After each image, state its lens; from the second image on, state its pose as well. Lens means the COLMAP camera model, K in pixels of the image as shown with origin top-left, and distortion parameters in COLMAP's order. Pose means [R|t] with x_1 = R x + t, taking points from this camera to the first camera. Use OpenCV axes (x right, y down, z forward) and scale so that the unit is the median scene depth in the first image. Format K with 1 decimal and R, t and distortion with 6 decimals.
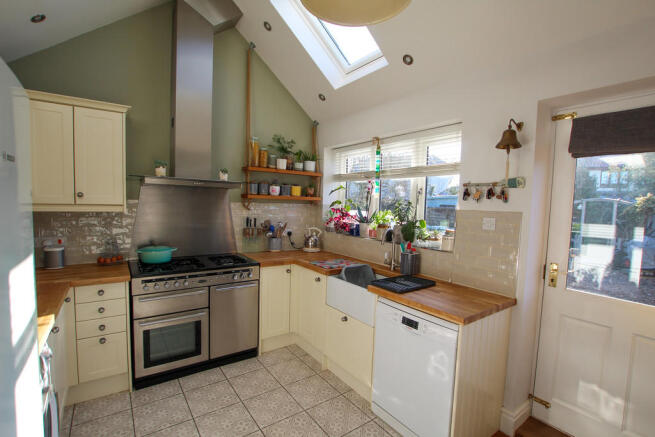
lens RADIAL K [[309.7, 0, 326.4], [0, 309.7, 224.7], [0, 0, 1]] dist [-0.001657, 0.000339]
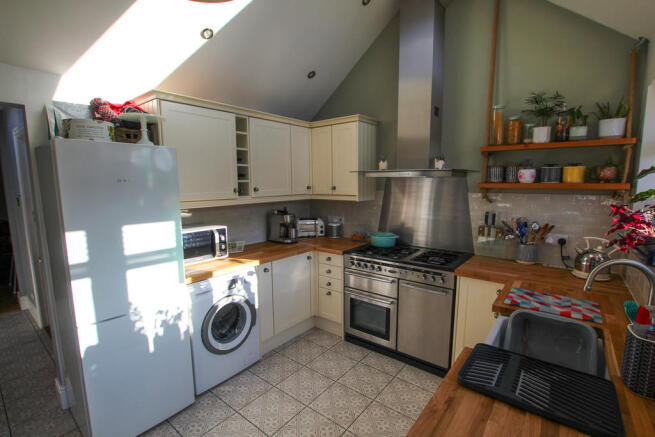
lens RADIAL K [[309.7, 0, 326.4], [0, 309.7, 224.7], [0, 0, 1]] dist [-0.001657, 0.000339]
pose [[0.283219, 0.101537, -0.953665, 0.385336], [-0.060931, 0.994276, 0.087765, -0.036273], [0.957118, 0.033251, 0.287785, 0.389706]]
